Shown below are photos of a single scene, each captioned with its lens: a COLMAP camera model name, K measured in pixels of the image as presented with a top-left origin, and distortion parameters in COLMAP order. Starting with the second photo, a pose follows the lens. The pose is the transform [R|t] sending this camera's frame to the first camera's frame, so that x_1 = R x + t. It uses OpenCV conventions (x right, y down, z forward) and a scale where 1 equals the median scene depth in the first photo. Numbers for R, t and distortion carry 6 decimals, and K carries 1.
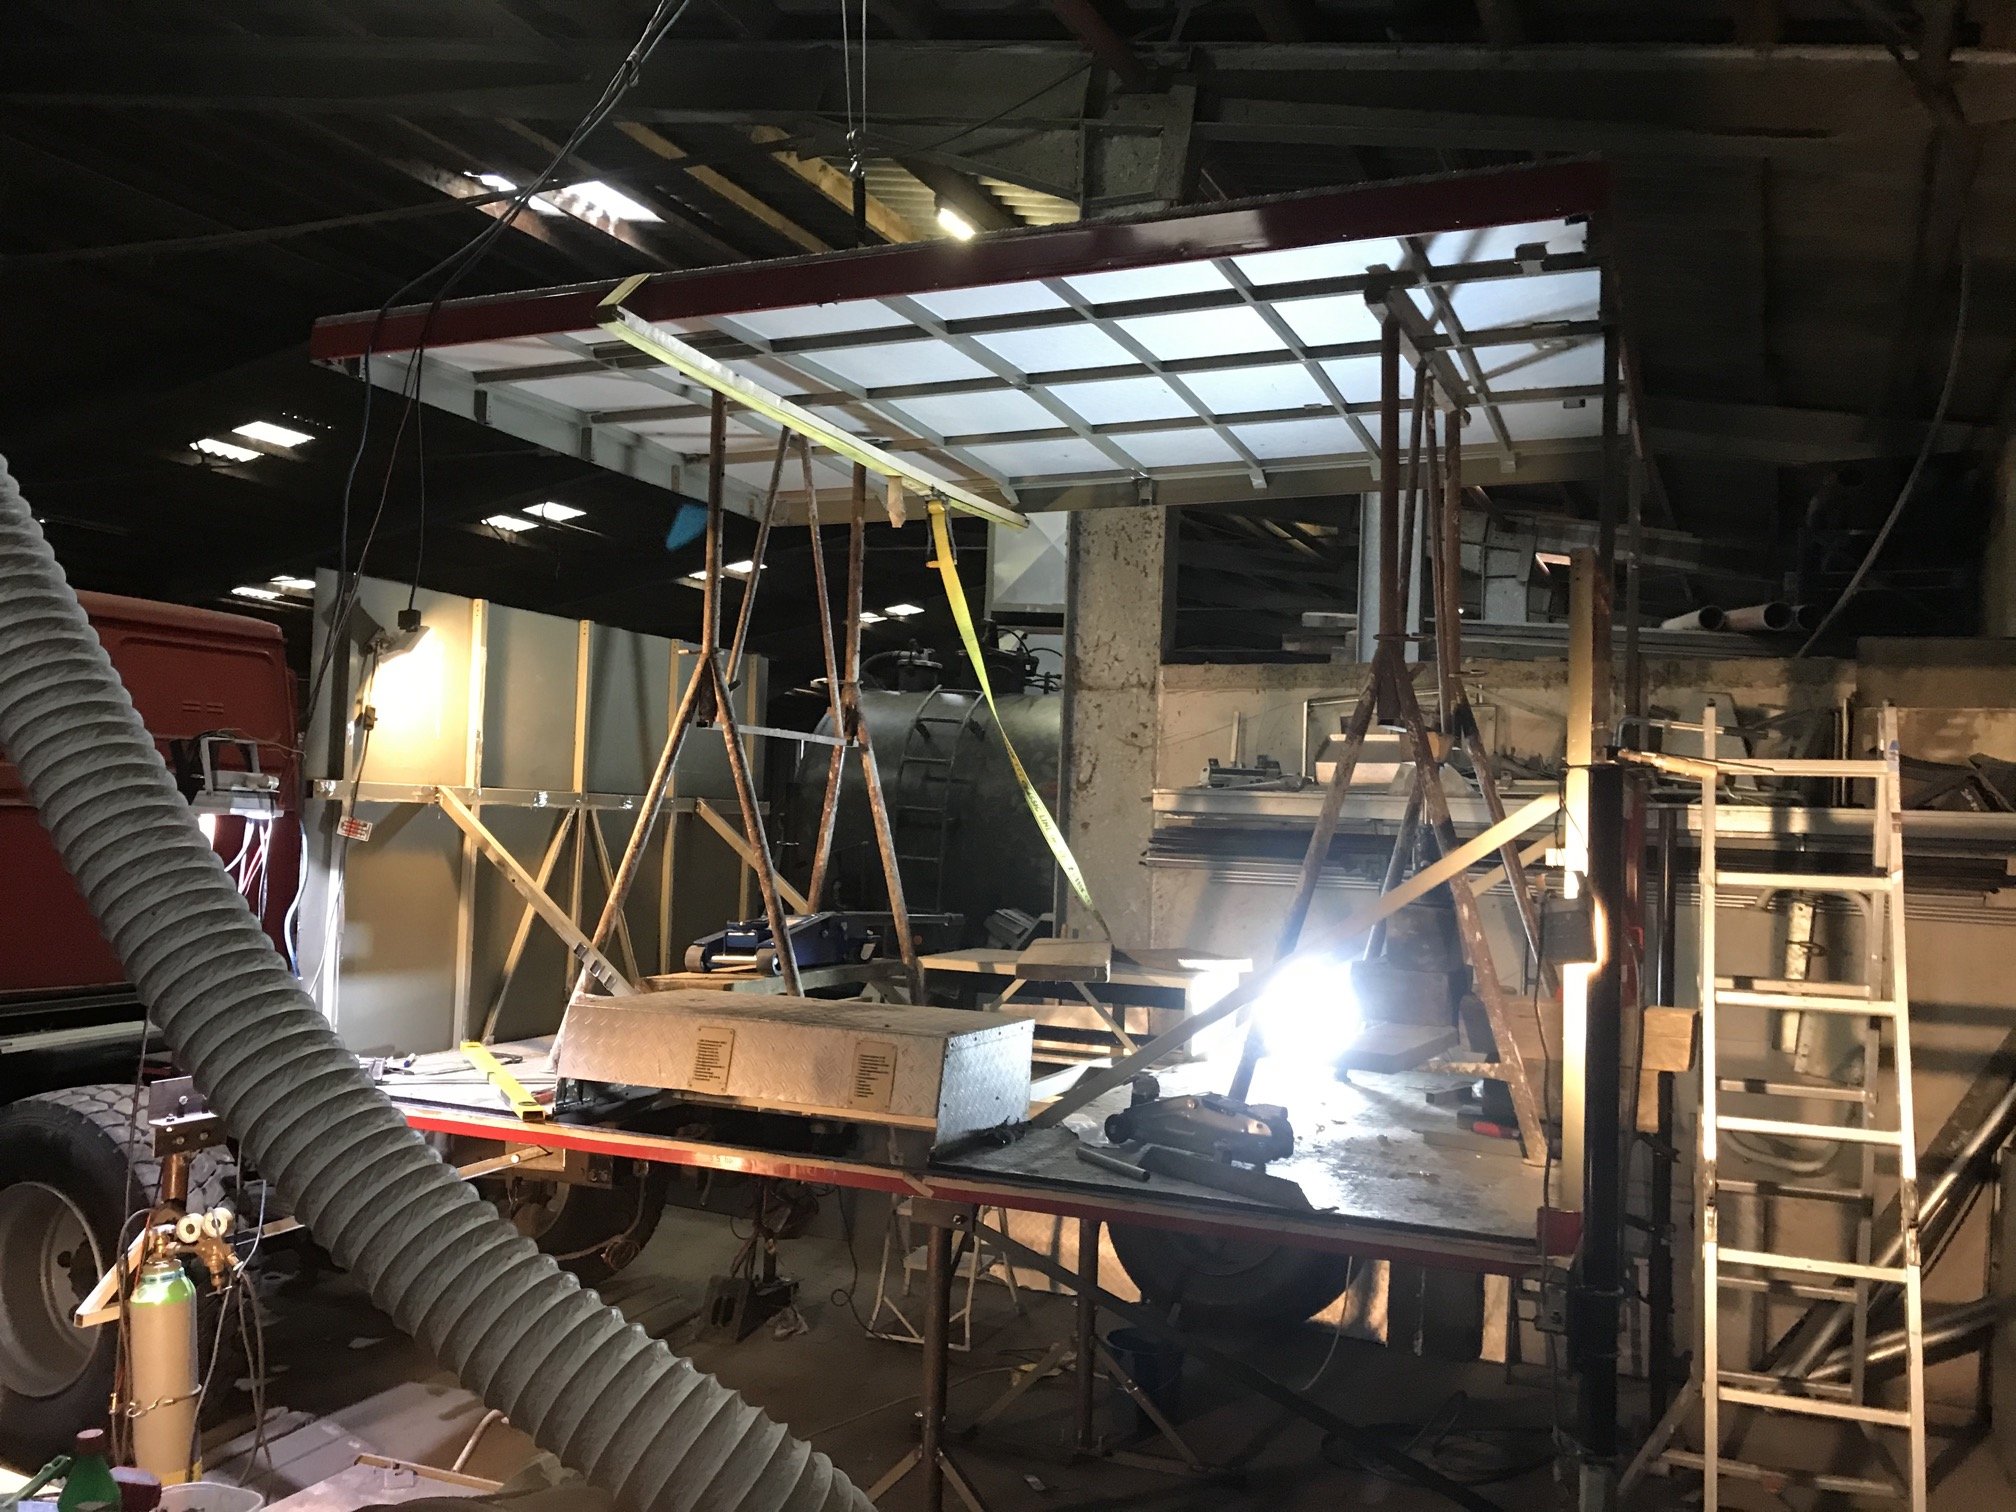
lens RADIAL K [[1593.2, 0, 1008.0], [0, 1593.2, 756.0], [0, 0, 1]] dist [0.068687, -0.086204]
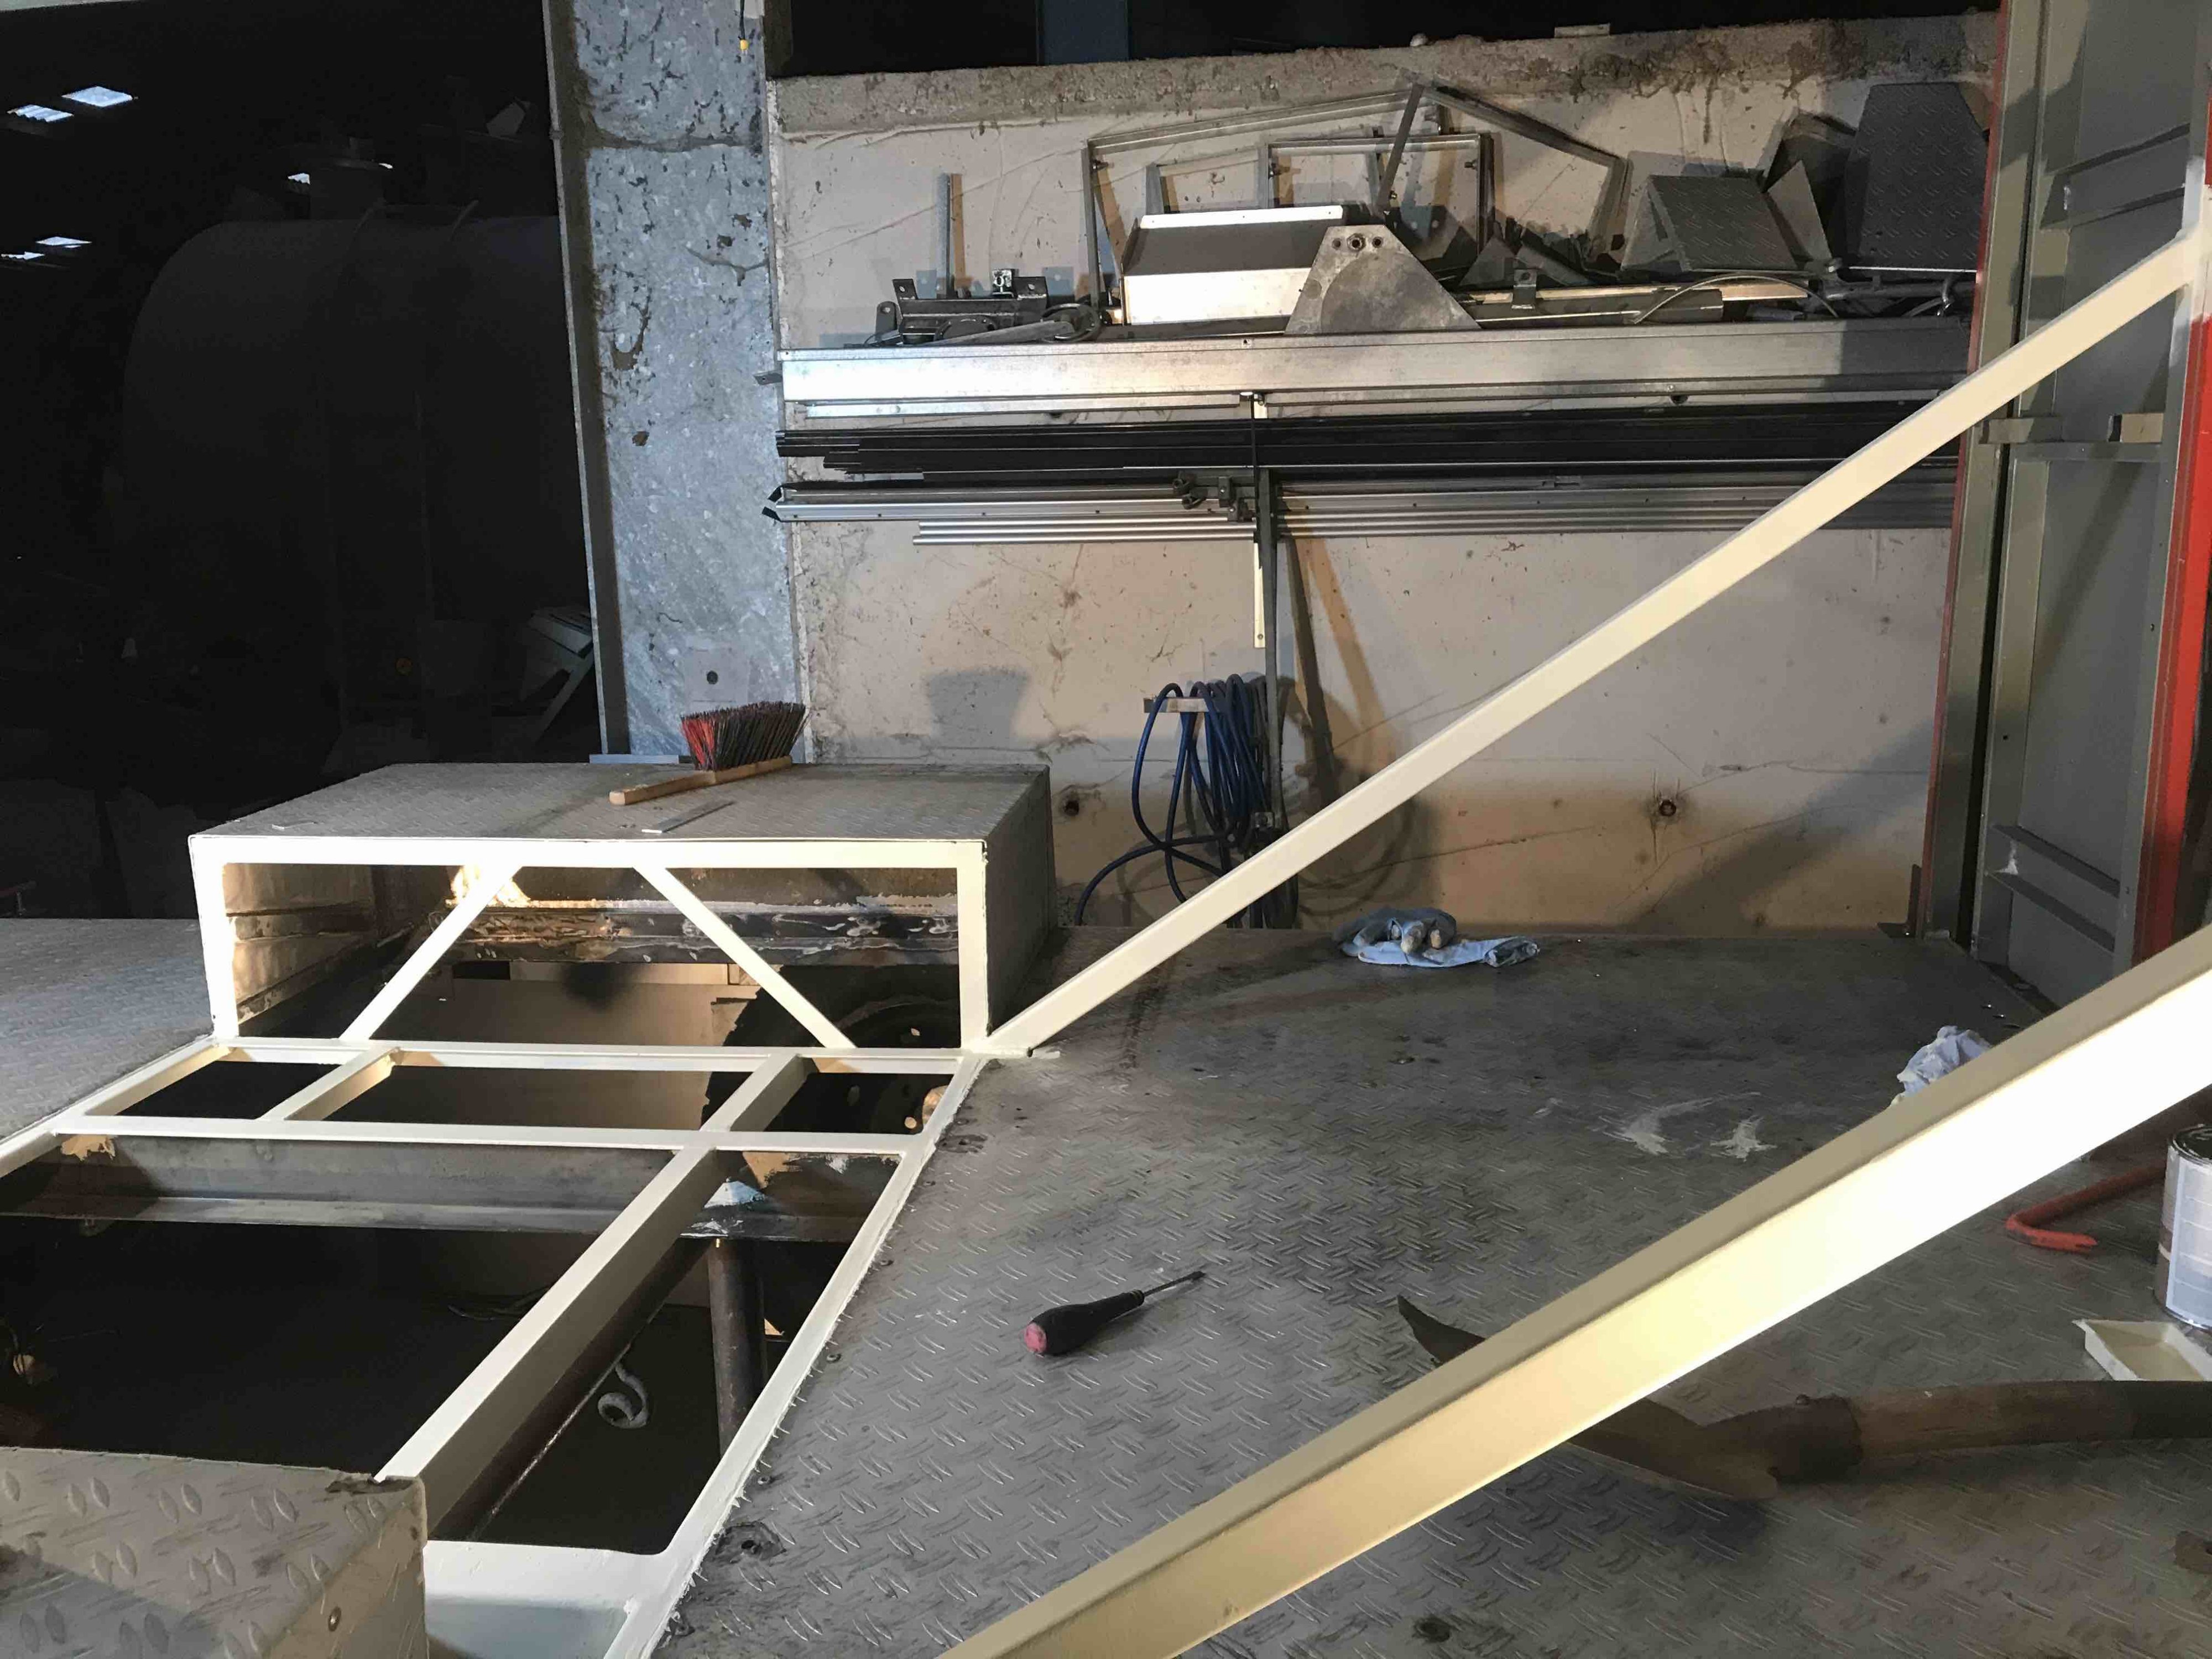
lens RADIAL K [[1788.8, 0, 1106.0], [0, 1788.8, 829.5], [0, 0, 1]] dist [0.009268, -0.086962]
pose [[0.956446, -0.116420, 0.267689, 0.025772], [0.045196, 0.965030, 0.258215, 0.023446], [-0.288389, -0.234871, 0.928260, 0.444610]]
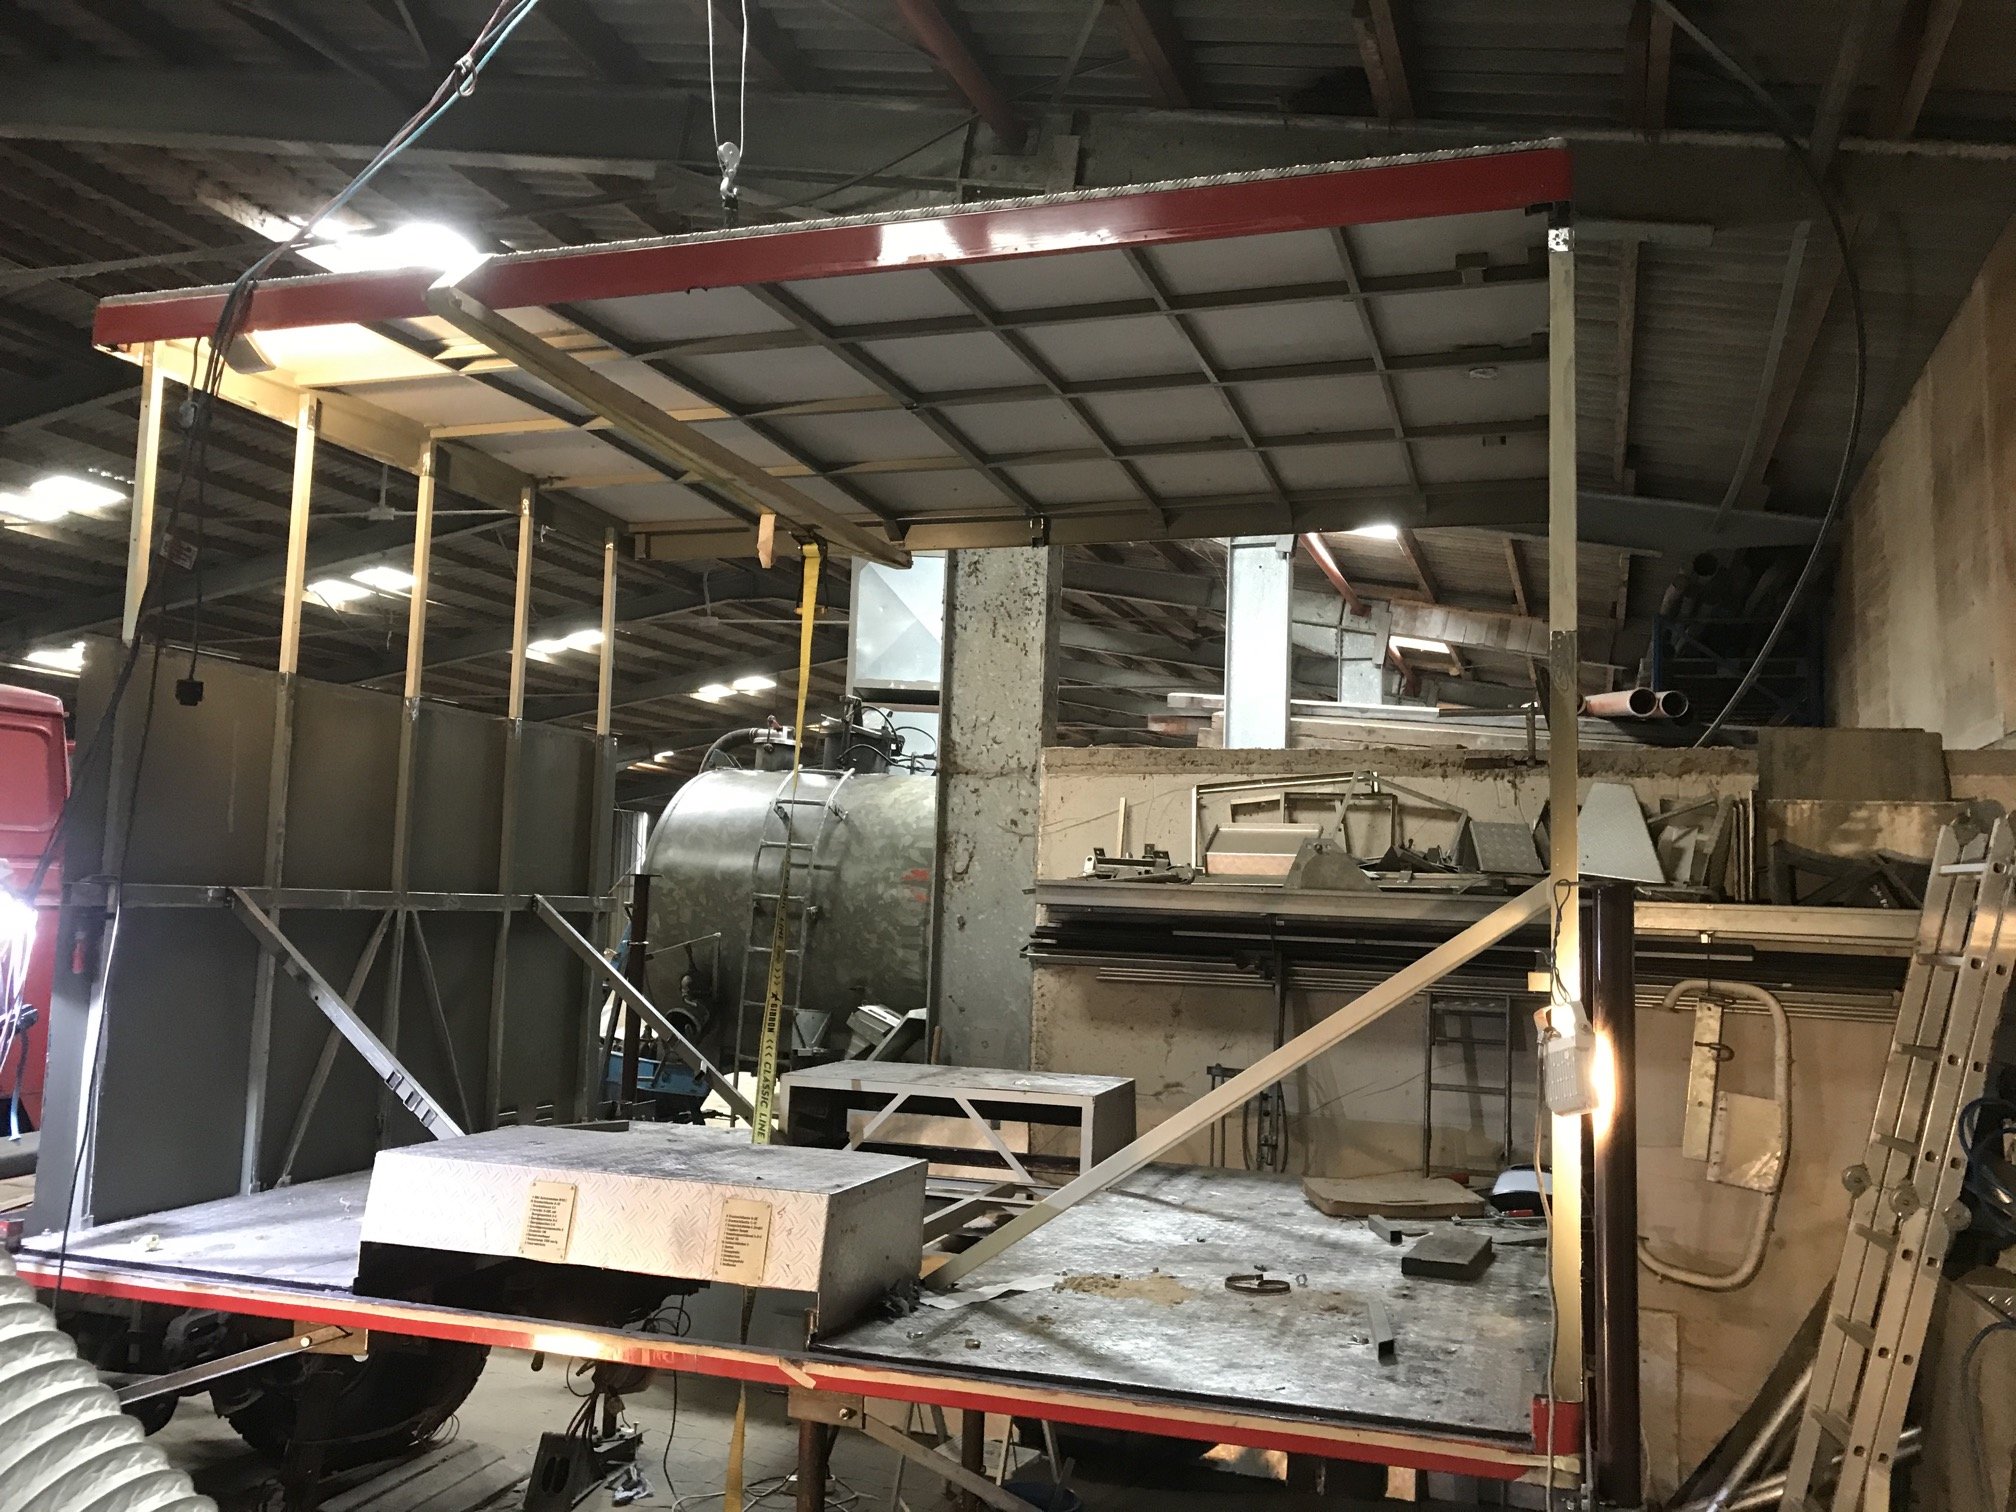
lens RADIAL K [[1593.2, 0, 1008.0], [0, 1593.2, 756.0], [0, 0, 1]] dist [0.068687, -0.086204]
pose [[0.995583, 0.006451, 0.093664, -0.012966], [-0.002039, 0.998887, -0.047127, -0.008096], [-0.093864, 0.046728, 0.994488, 0.064414]]
